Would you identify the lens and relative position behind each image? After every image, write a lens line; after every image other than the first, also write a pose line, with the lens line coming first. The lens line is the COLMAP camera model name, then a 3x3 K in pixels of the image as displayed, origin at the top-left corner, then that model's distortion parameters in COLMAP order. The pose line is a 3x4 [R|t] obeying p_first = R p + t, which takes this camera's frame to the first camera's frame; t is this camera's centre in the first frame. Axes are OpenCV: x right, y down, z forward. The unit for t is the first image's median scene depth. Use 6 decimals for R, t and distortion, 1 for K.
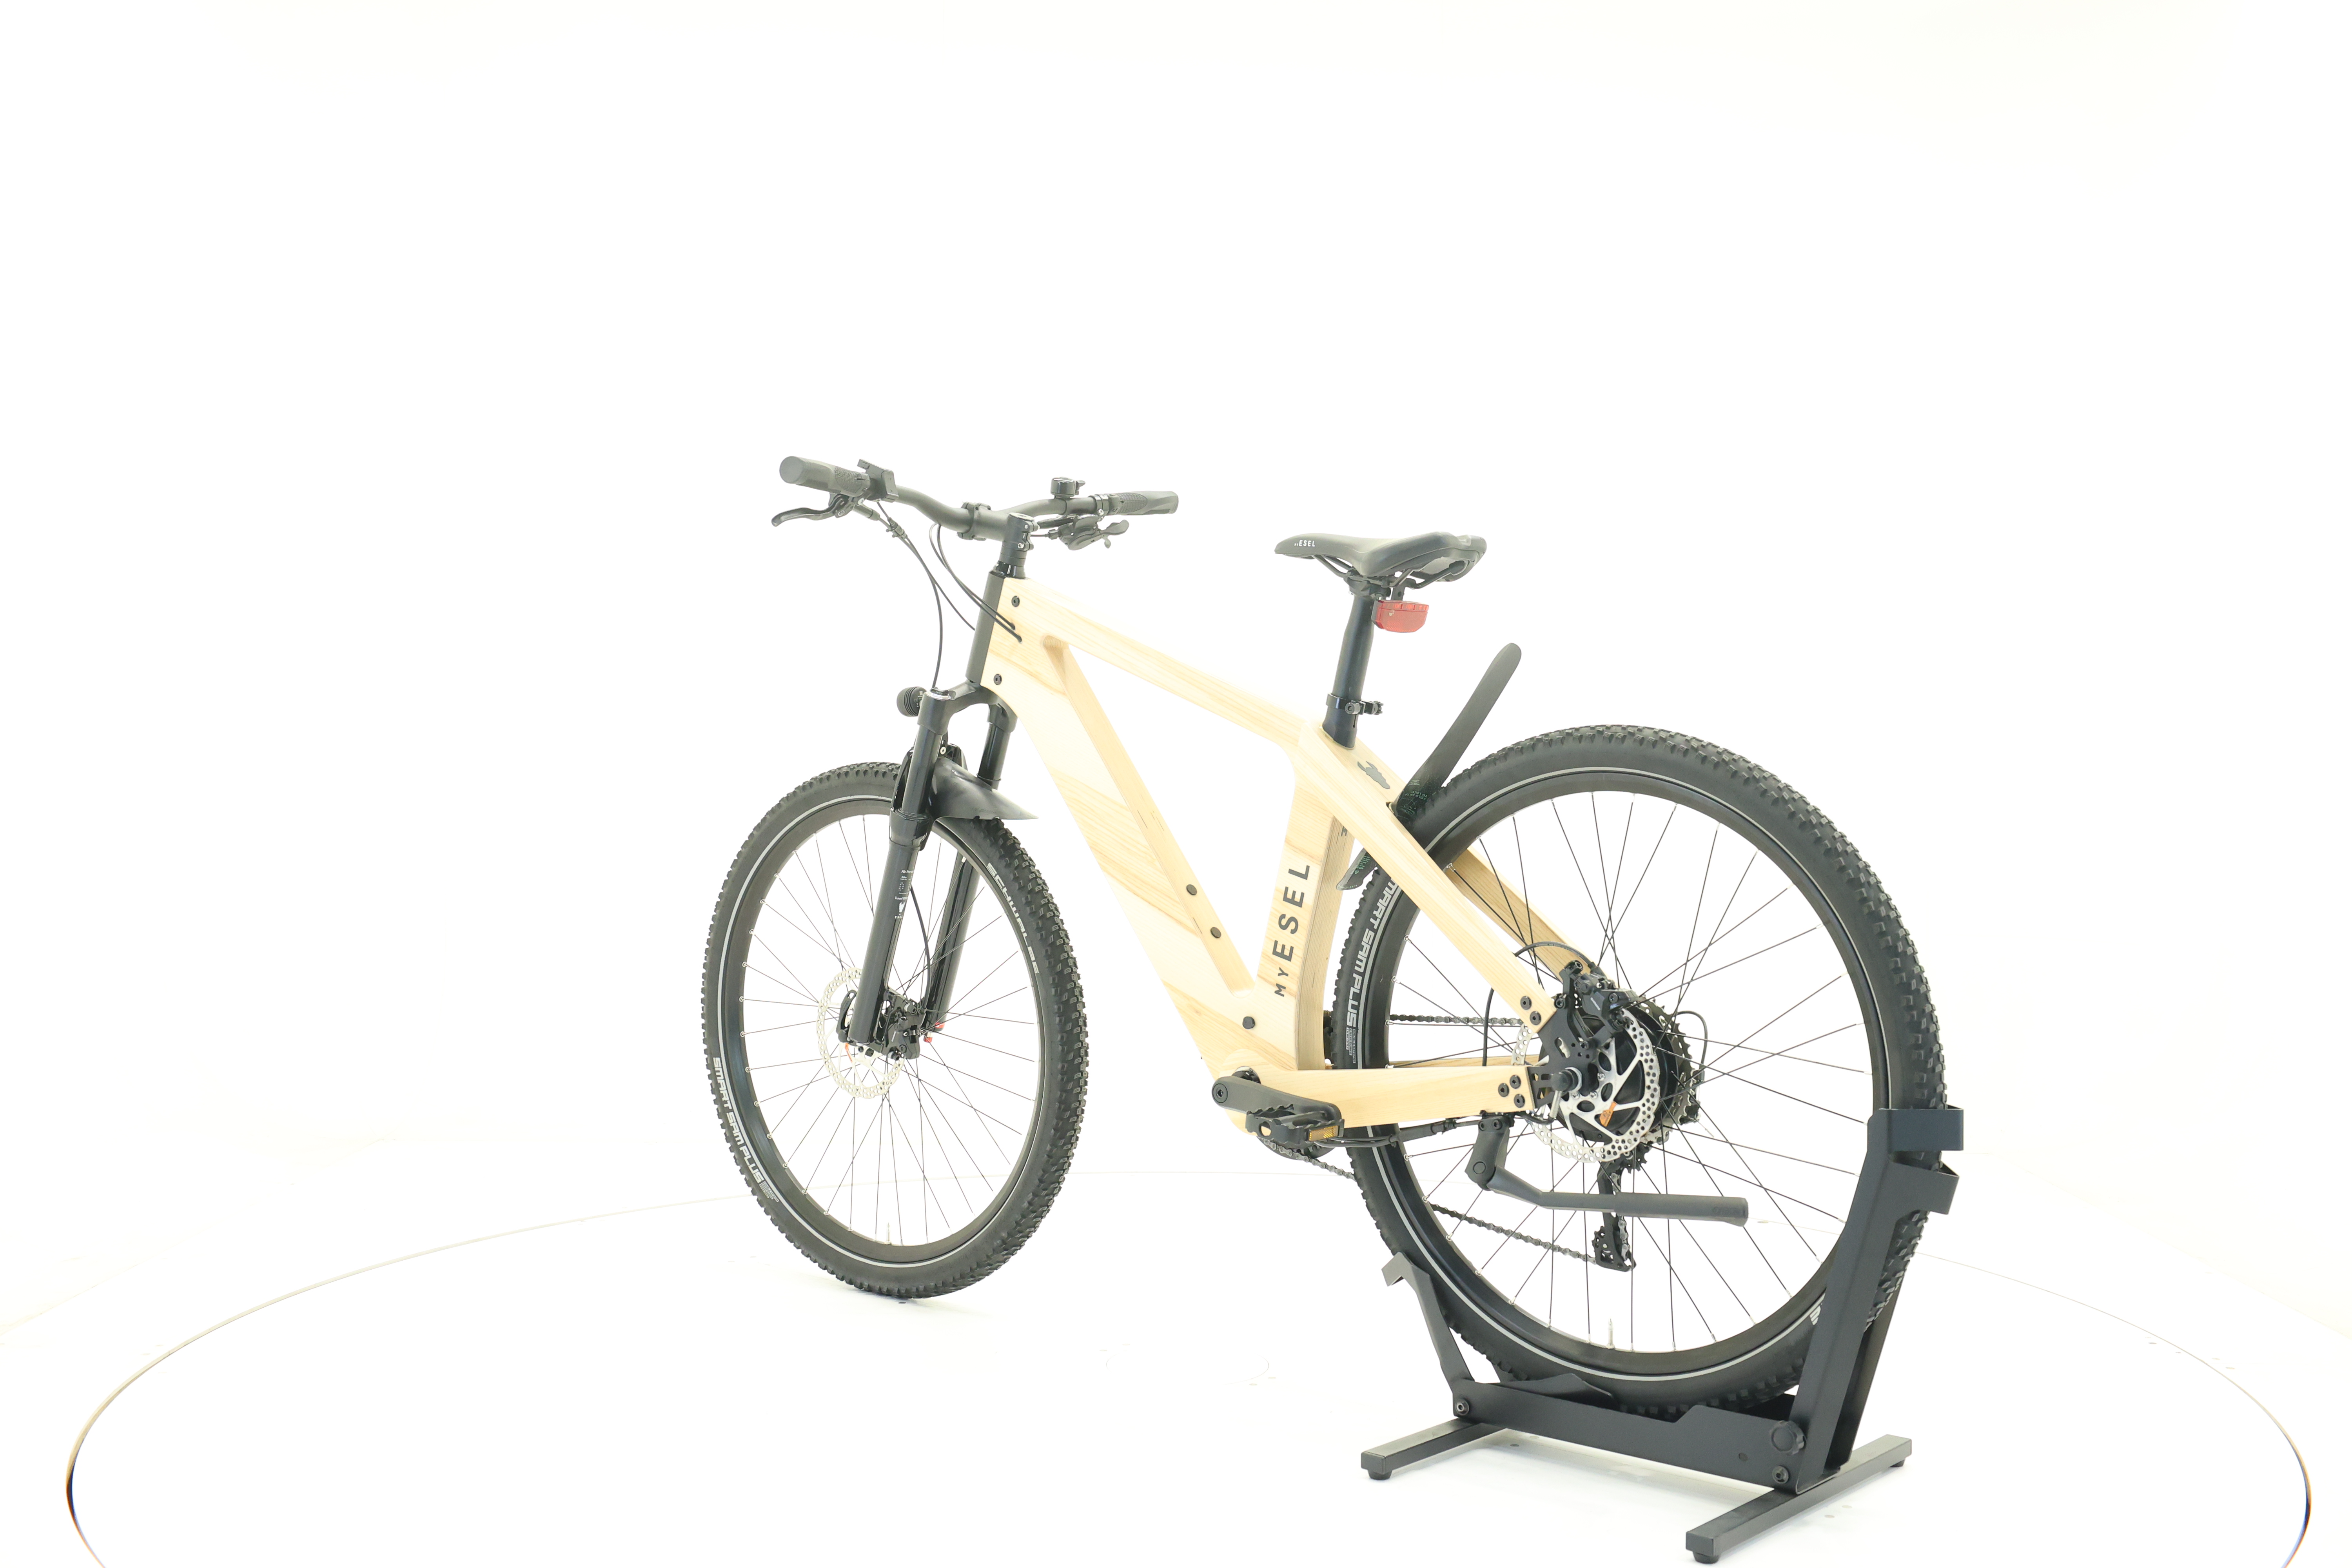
lens RADIAL K [[2466.5, 0, 1176.0], [0, 2466.5, 784.0], [0, 0, 1]] dist [-0.015362, -0.005905]
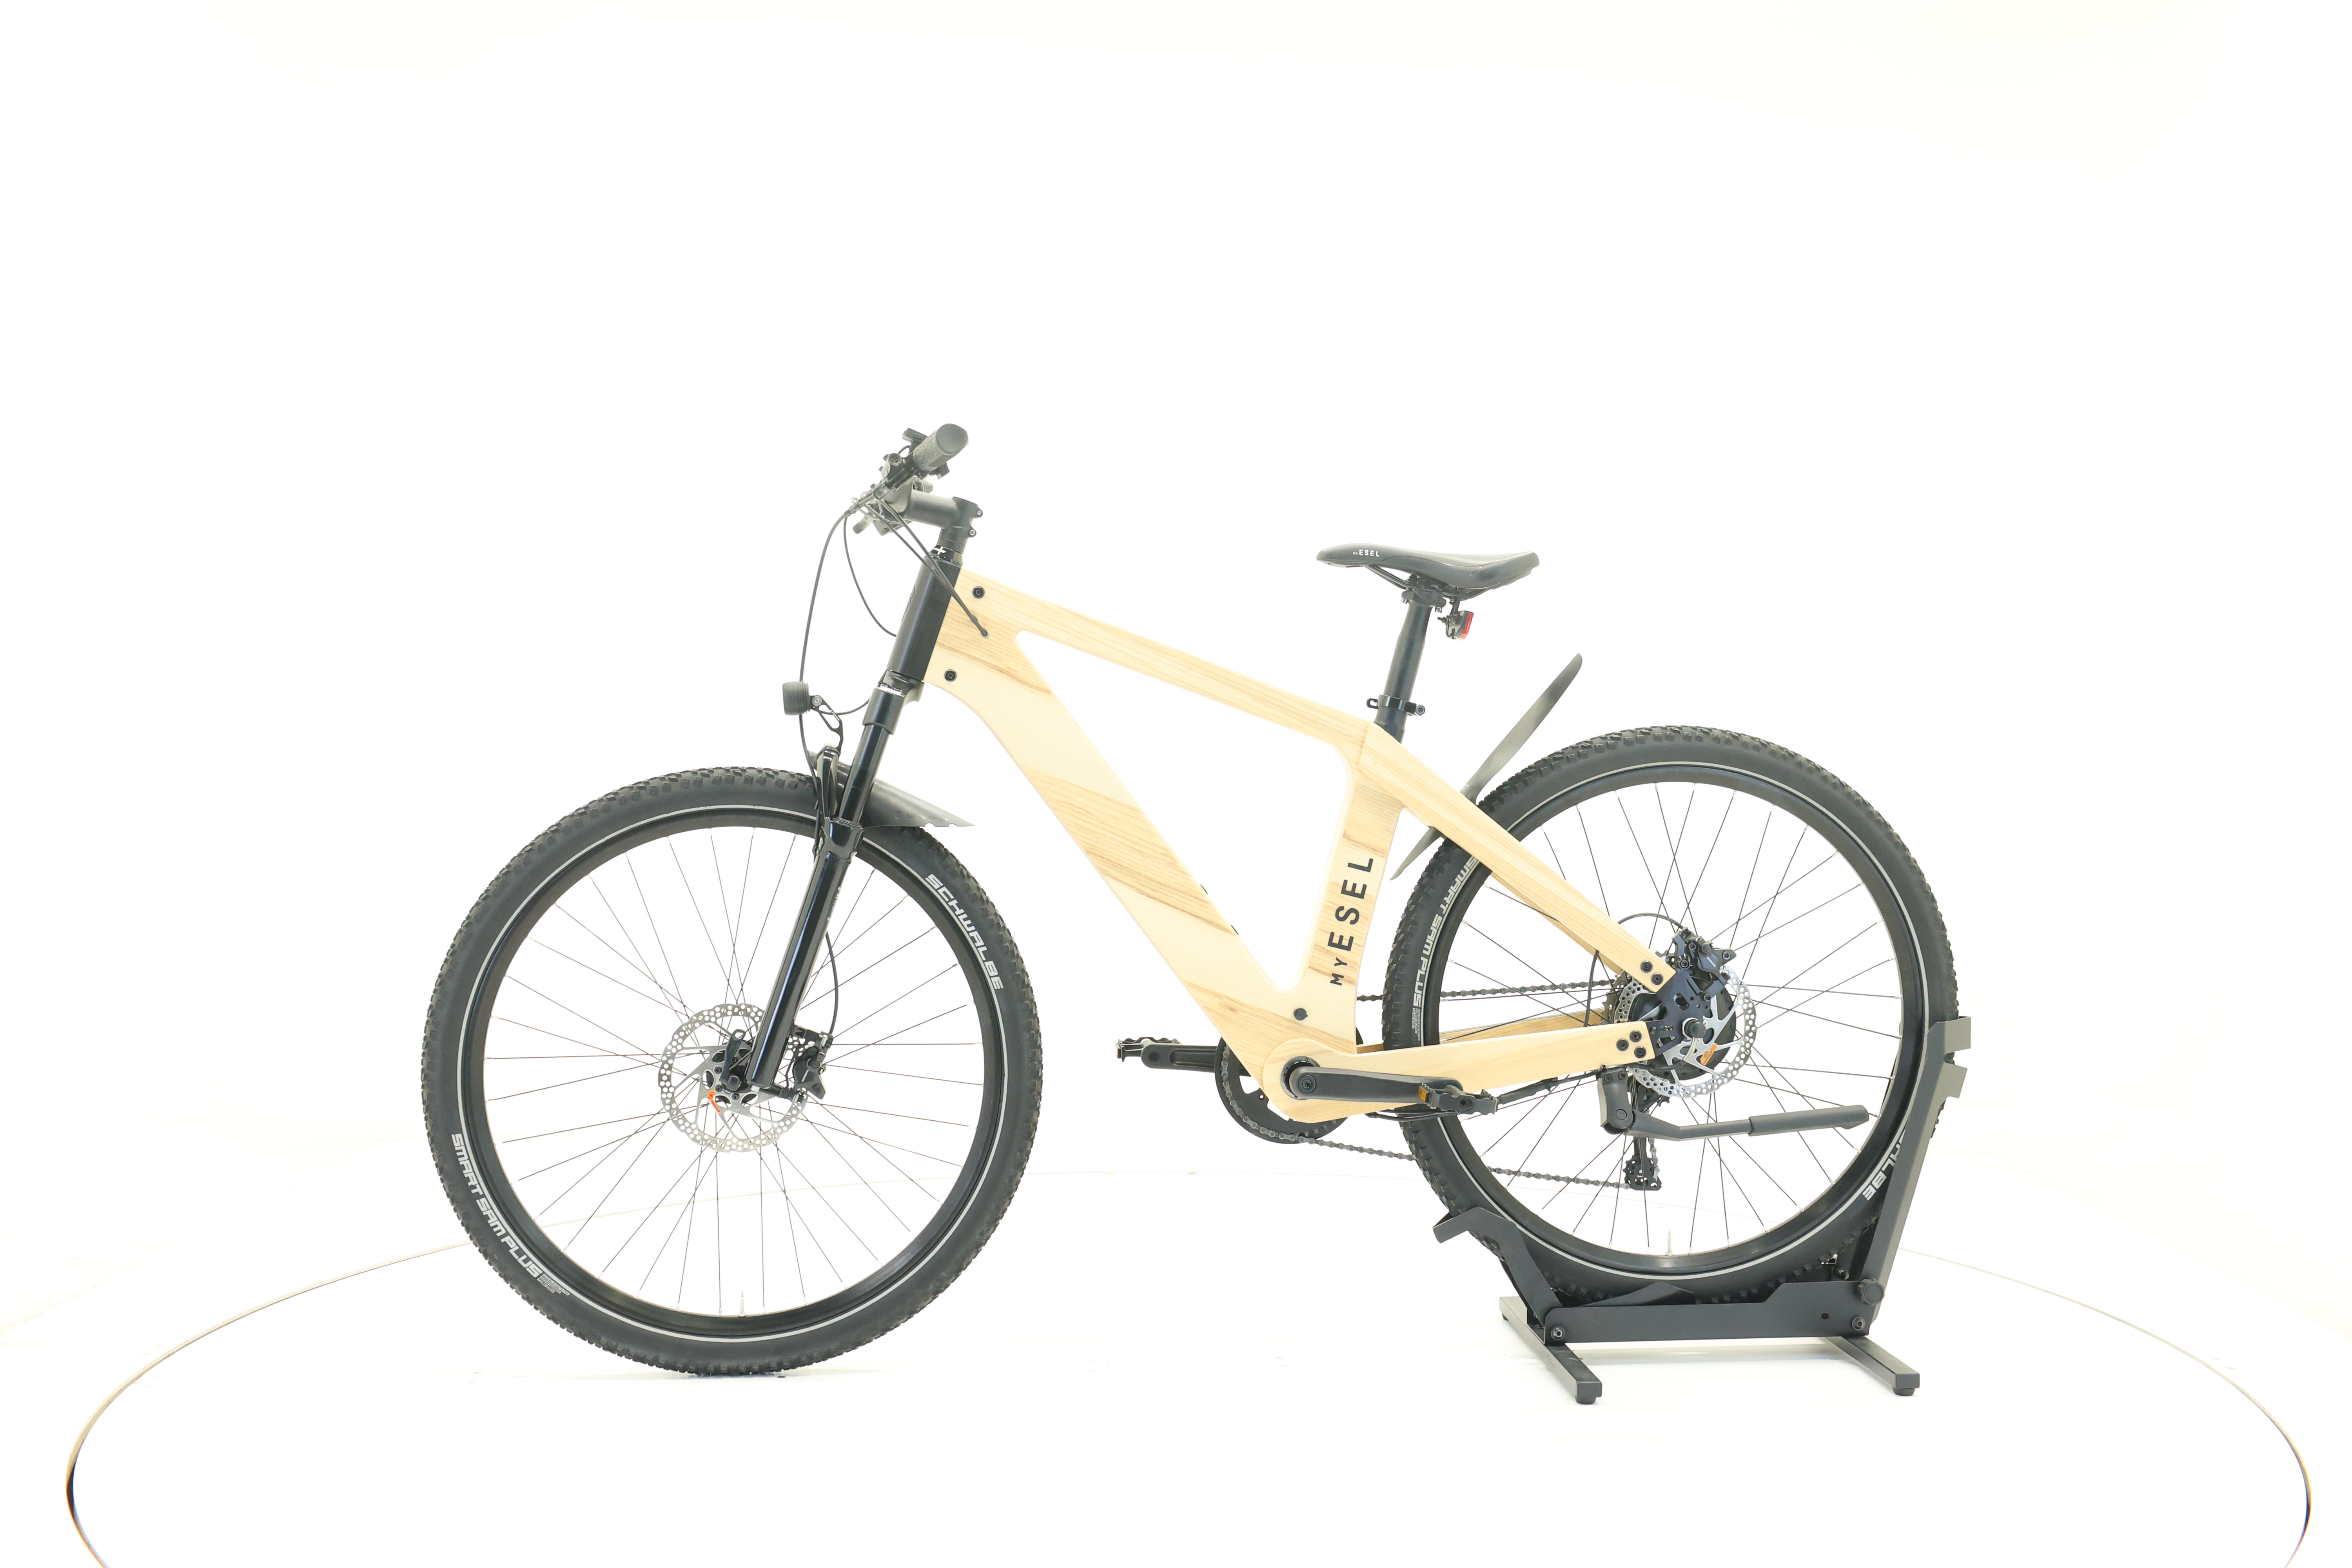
lens RADIAL K [[2466.5, 0, 1176.0], [0, 2466.5, 784.0], [0, 0, 1]] dist [-0.015362, -0.005905]
pose [[0.674013, -0.018470, 0.738489, -0.790789], [0.015515, 0.999821, 0.010845, -0.011669], [-0.738557, 0.004148, 0.674179, 0.354995]]
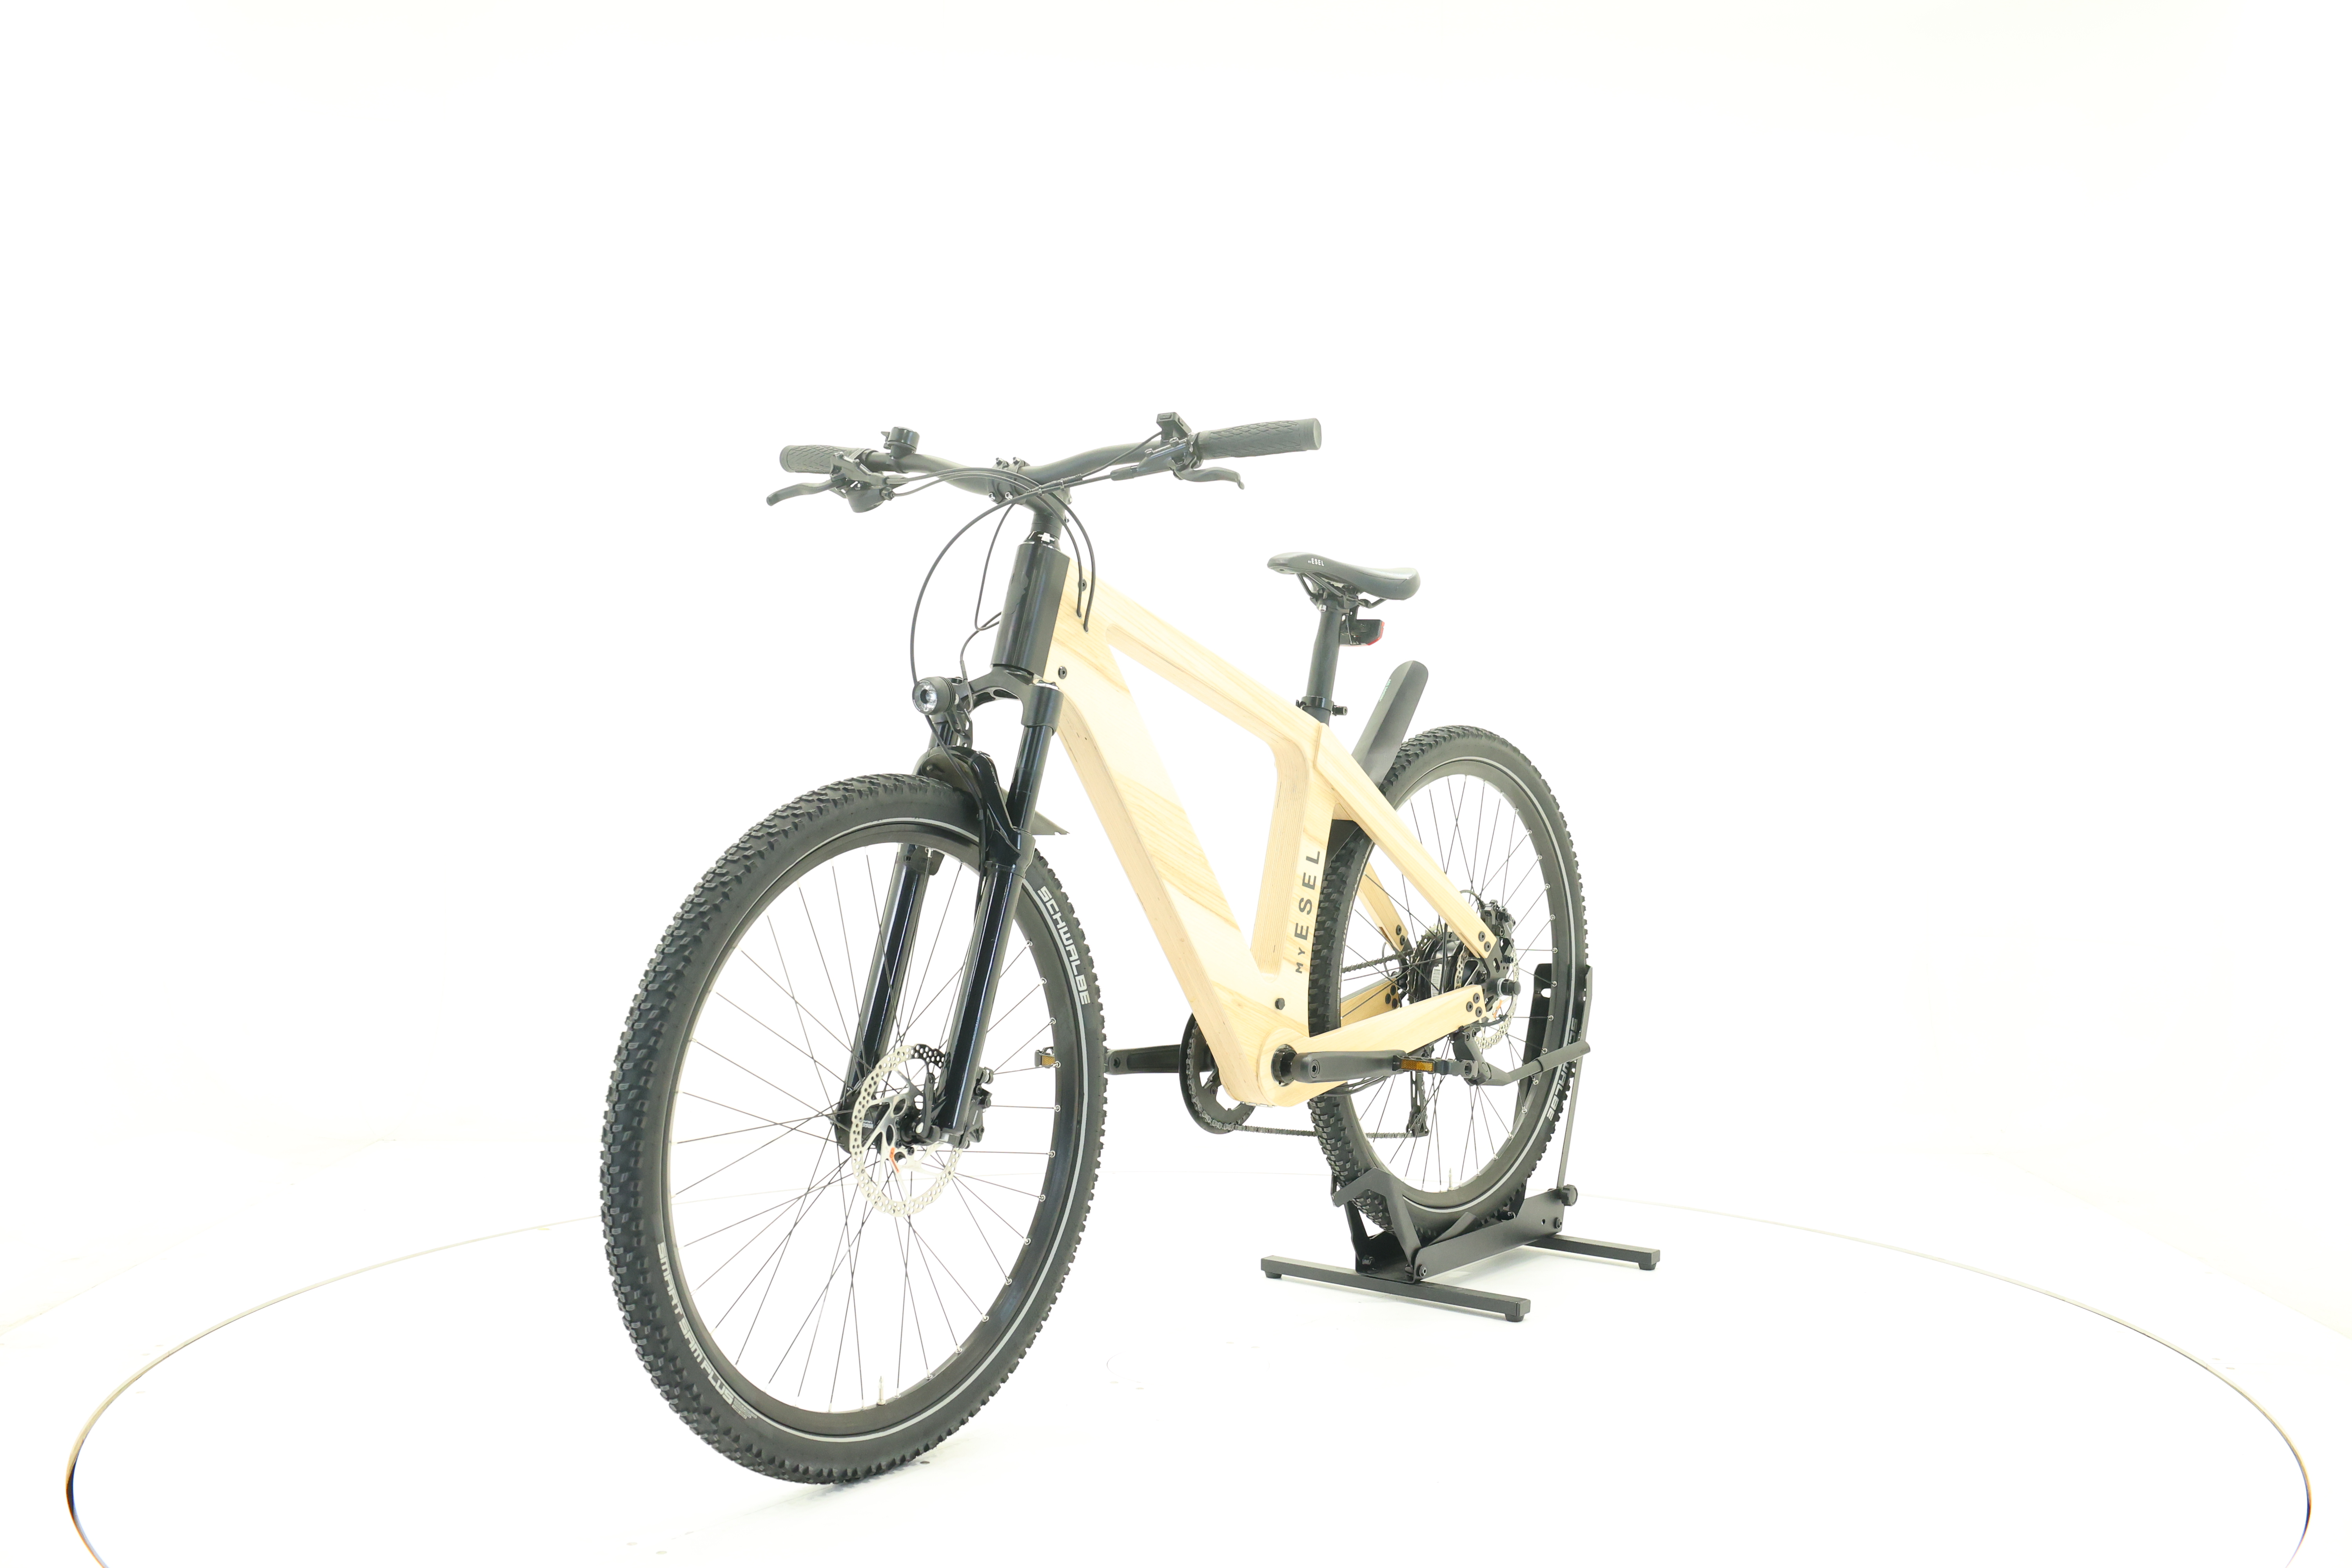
lens RADIAL K [[2466.5, 0, 1176.0], [0, 2466.5, 784.0], [0, 0, 1]] dist [-0.015362, -0.005905]
pose [[-0.069941, -0.029778, 0.997107, -1.062123], [0.020143, 0.999308, 0.031256, -0.033456], [-0.997348, 0.022271, -0.069293, 1.154727]]
